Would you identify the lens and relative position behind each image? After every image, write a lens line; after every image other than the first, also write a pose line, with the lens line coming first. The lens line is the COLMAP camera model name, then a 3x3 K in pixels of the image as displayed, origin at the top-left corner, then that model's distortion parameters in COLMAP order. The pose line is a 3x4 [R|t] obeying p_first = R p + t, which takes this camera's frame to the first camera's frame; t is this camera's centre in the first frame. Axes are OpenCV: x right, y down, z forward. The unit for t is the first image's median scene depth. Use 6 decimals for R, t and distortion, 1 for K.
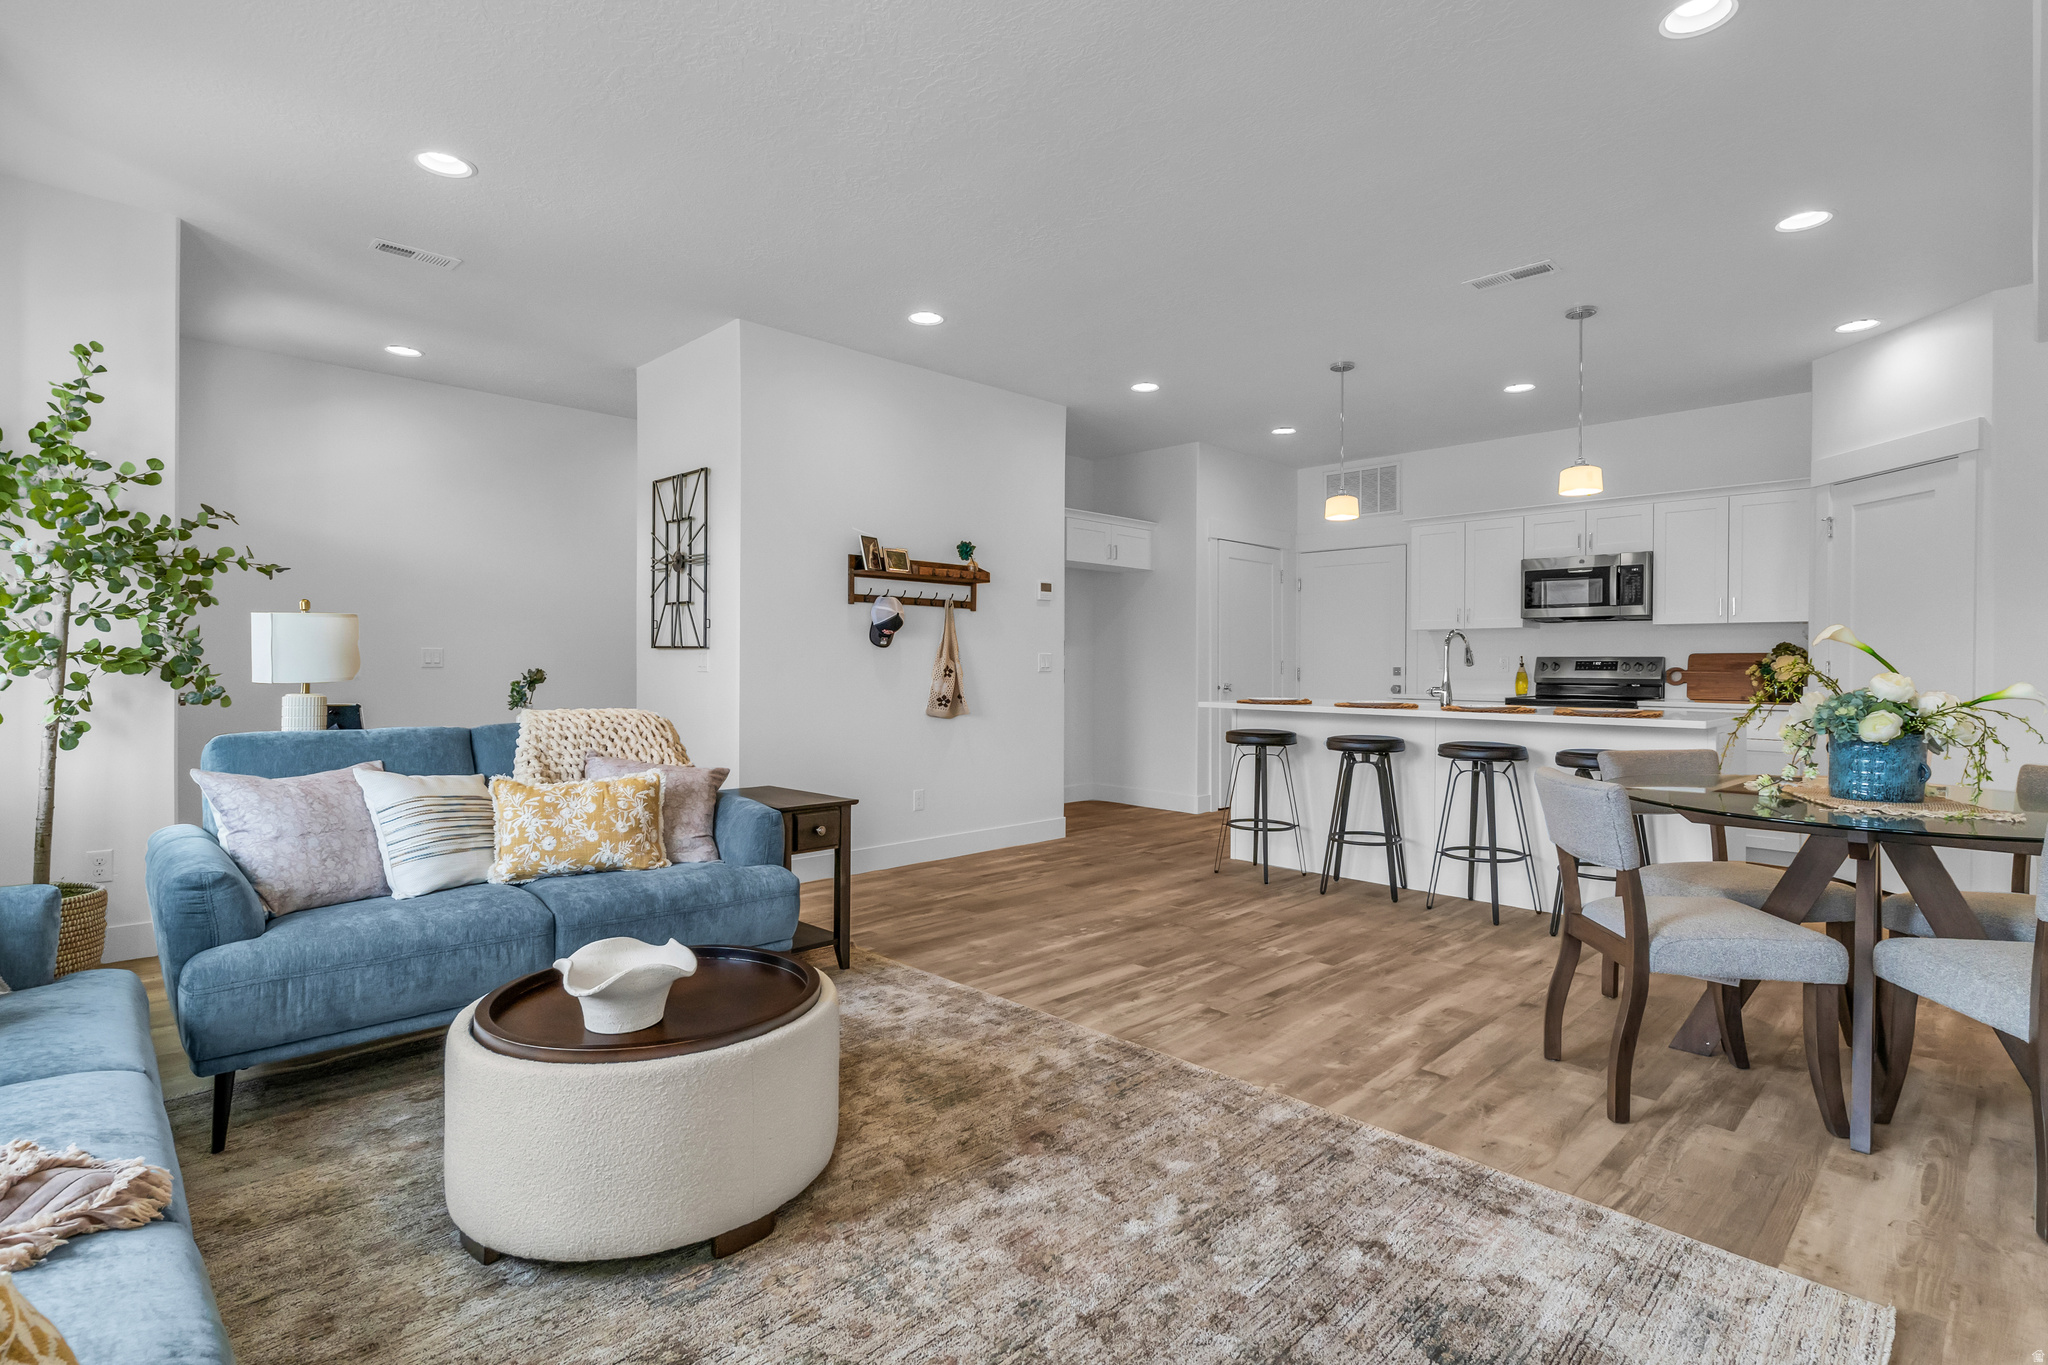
lens RADIAL K [[985.9, 0, 1024.0], [0, 985.9, 682.5], [0, 0, 1]] dist [0.001505, 0.000032]
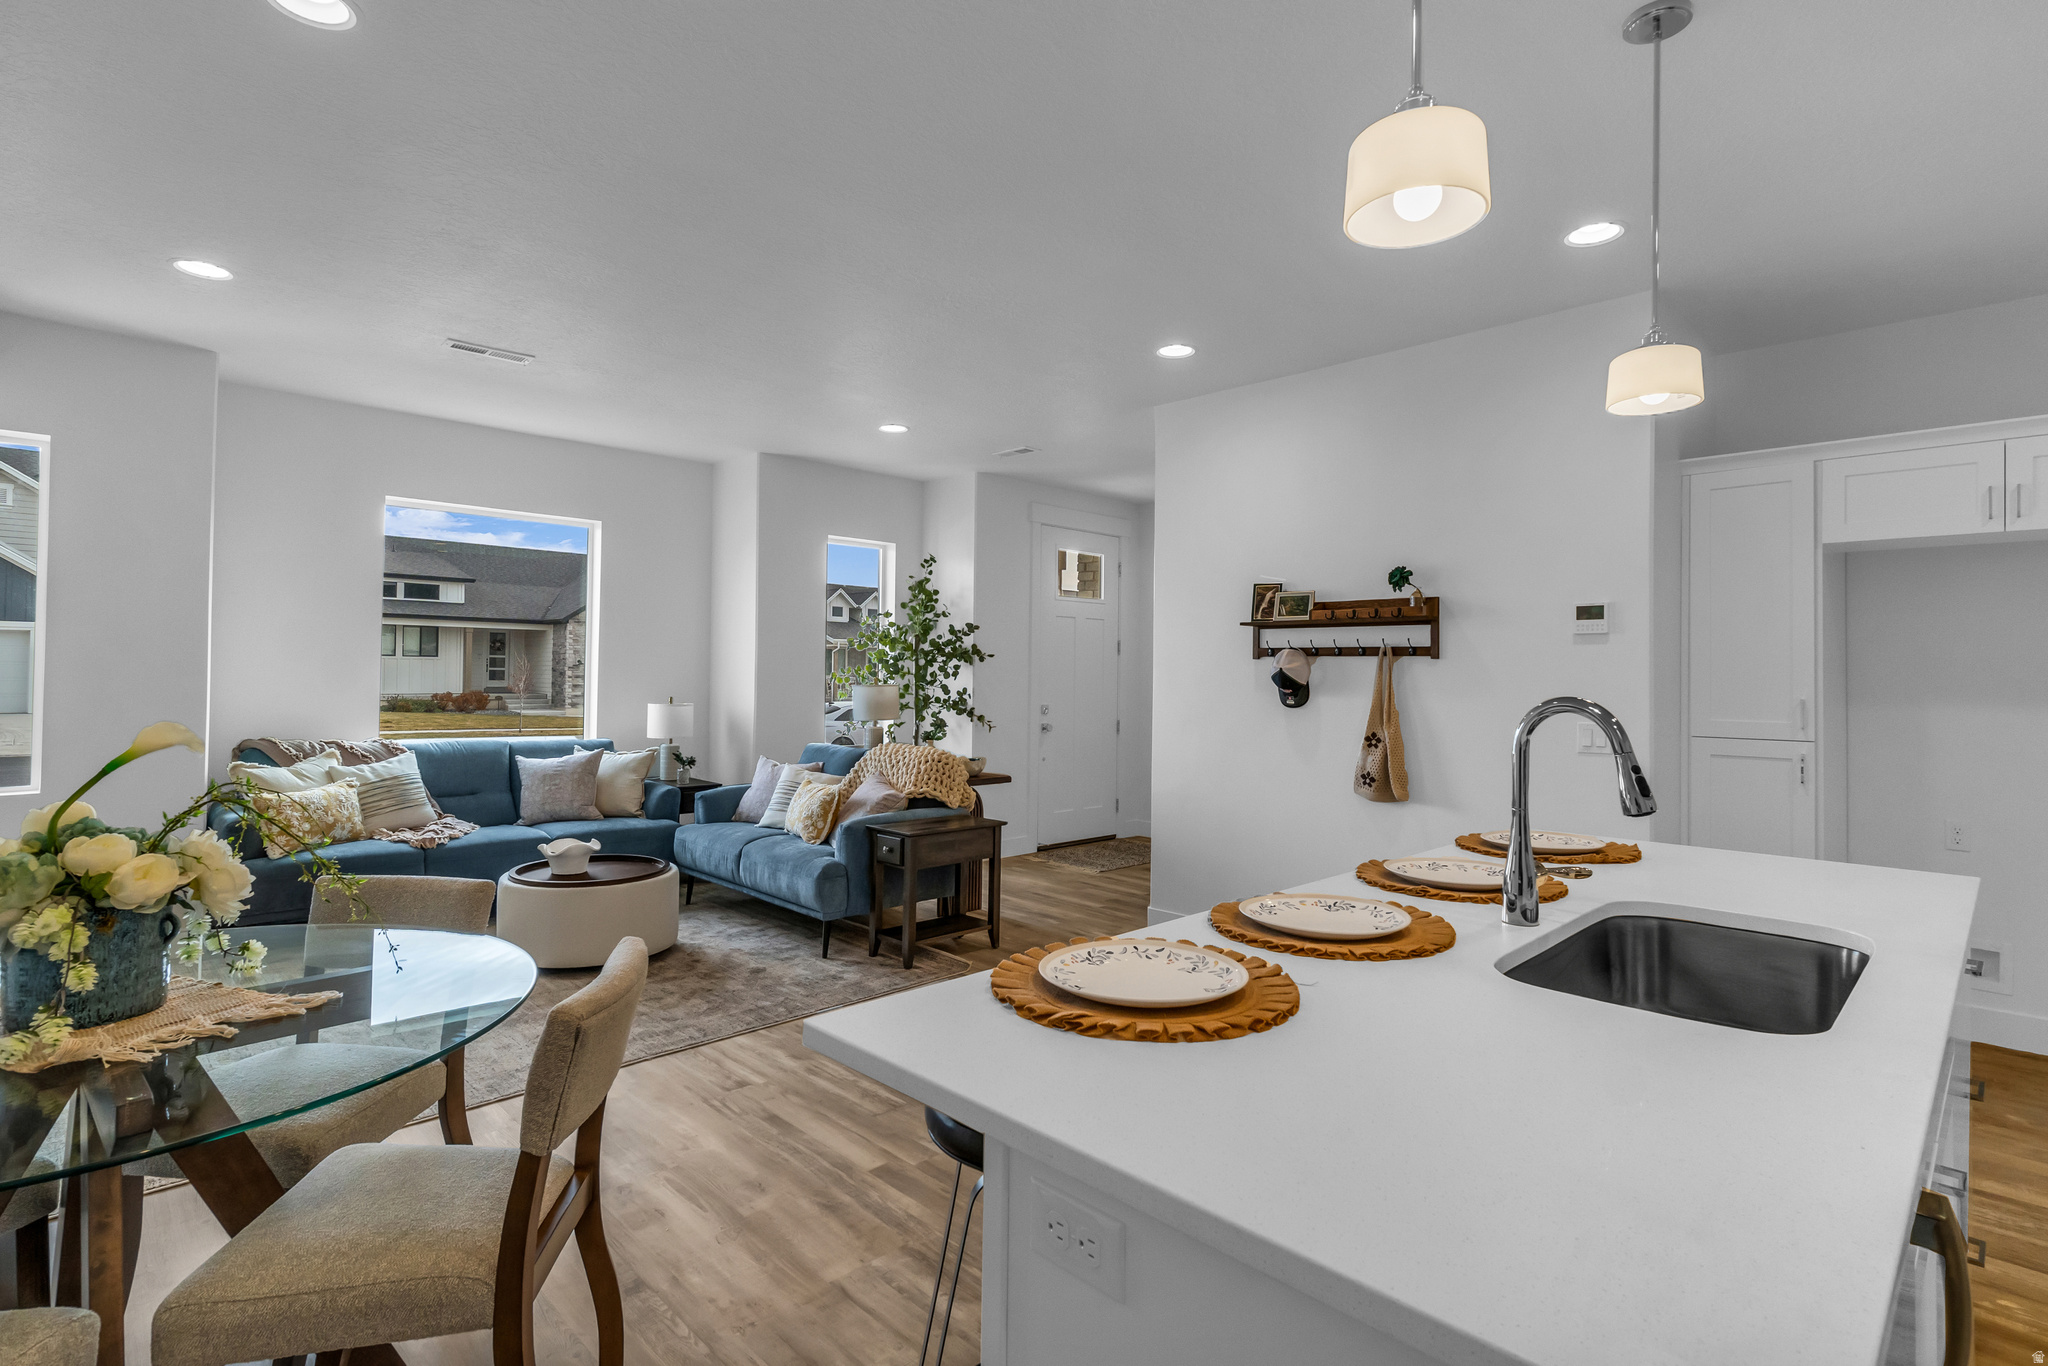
lens RADIAL K [[990.7, 0, 1031.3], [0, 990.7, 665.1], [0, 0, 1]] dist [0.001087, -0.000579]
pose [[0.012452, -0.015917, -0.999796, 0.732771], [-0.030765, 0.999394, -0.016294, -0.051957], [0.999449, 0.030962, 0.011955, 0.771057]]
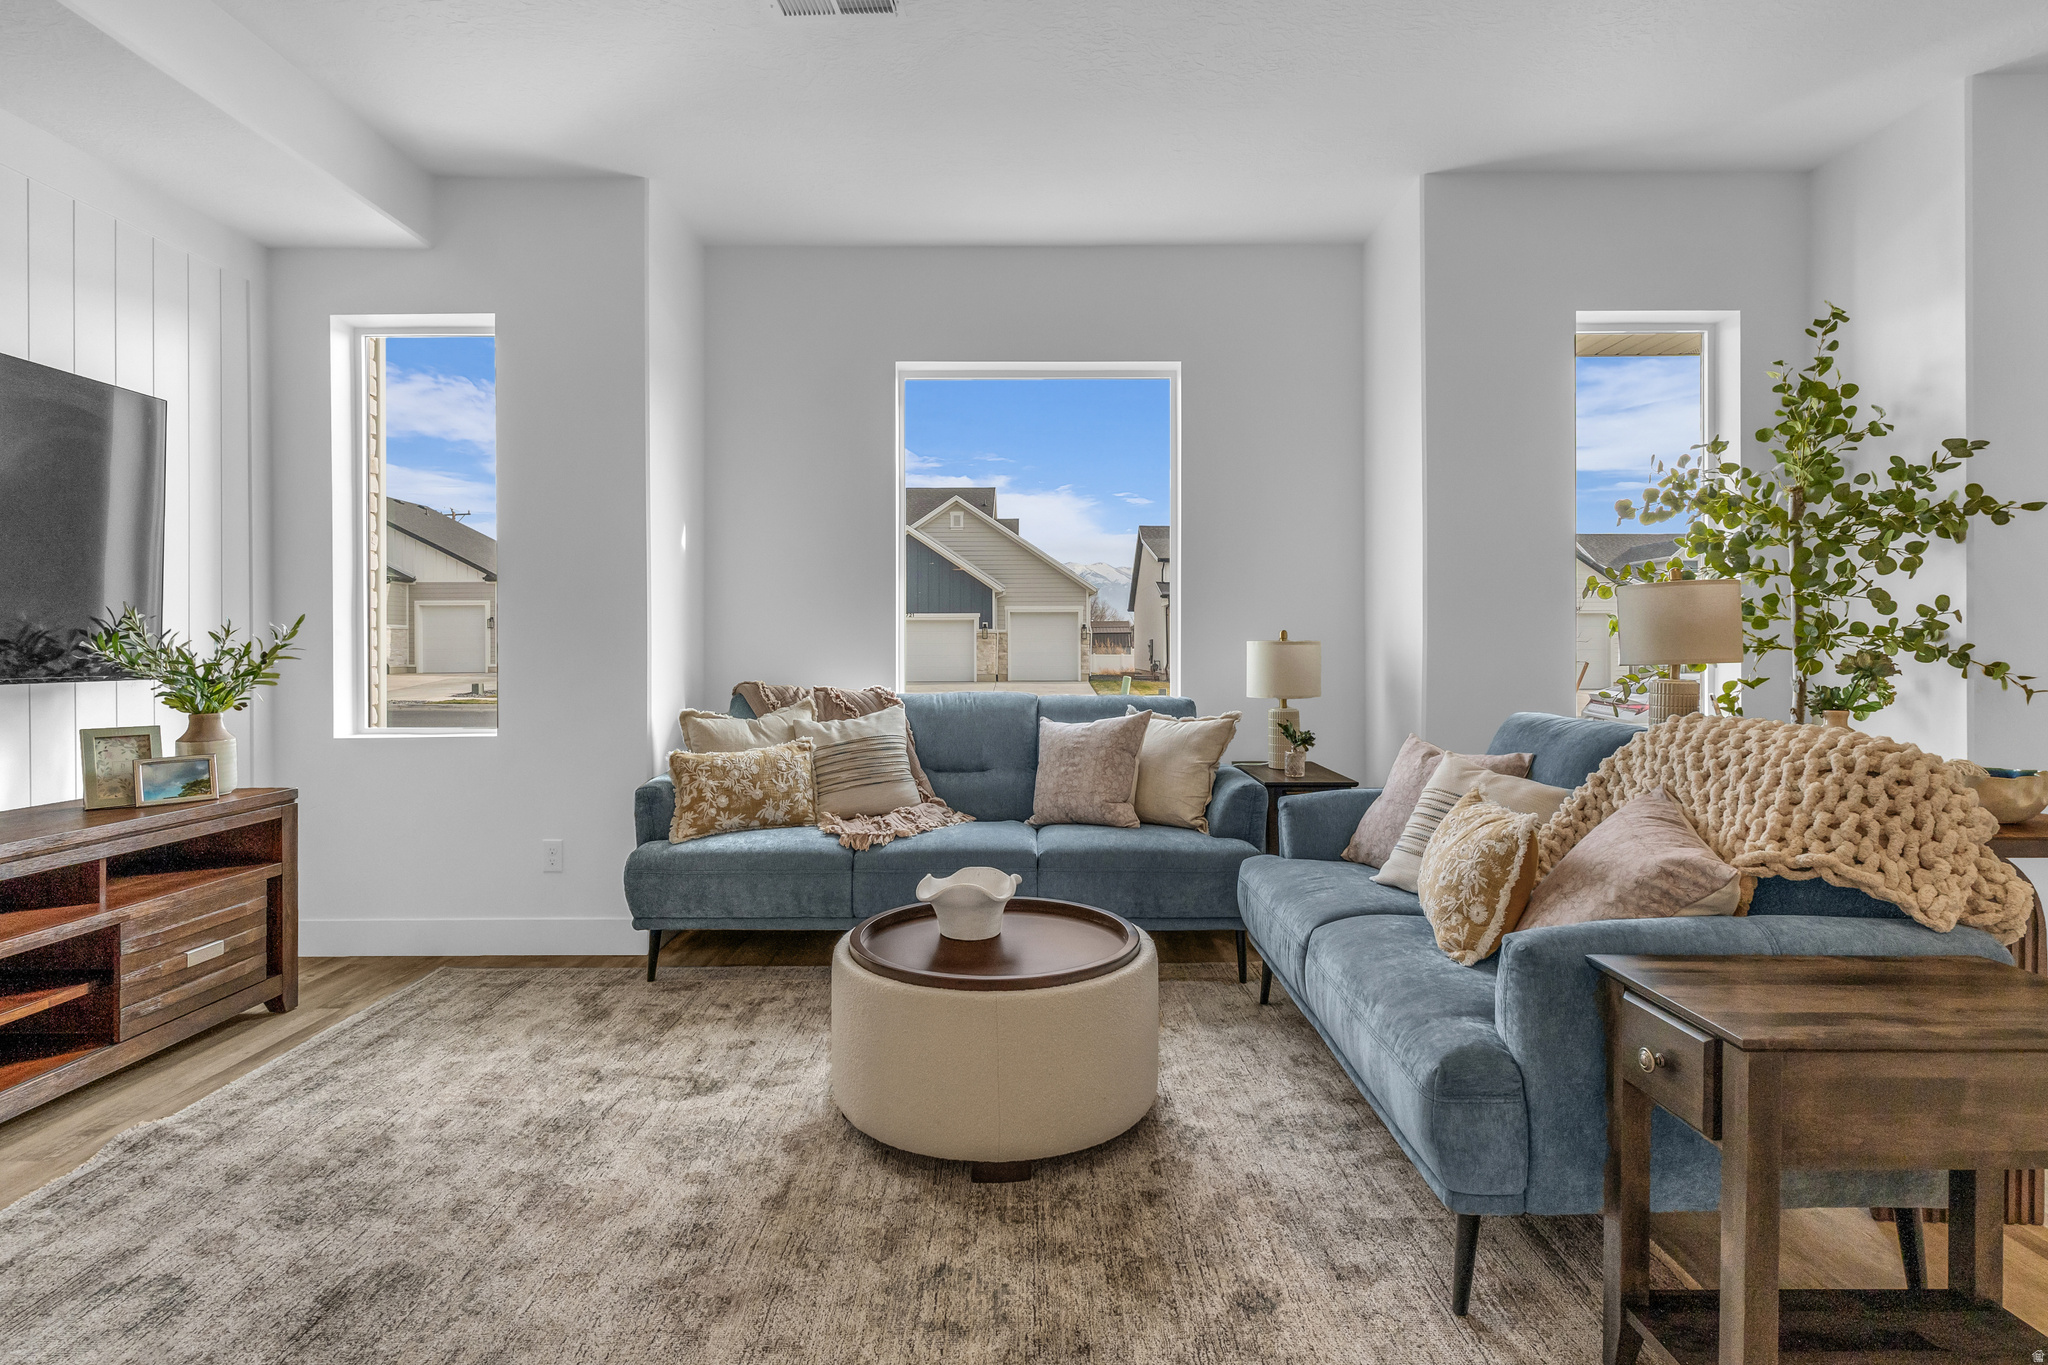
lens RADIAL K [[993.2, 0, 1037.3], [0, 993.2, 654.5], [0, 0, 1]] dist [0.000243, 0.000067]
pose [[-0.695688, -0.001487, -0.718342, 0.160988], [-0.014615, 0.999820, 0.012084, -0.007257], [0.718195, 0.018906, -0.695585, 0.722859]]
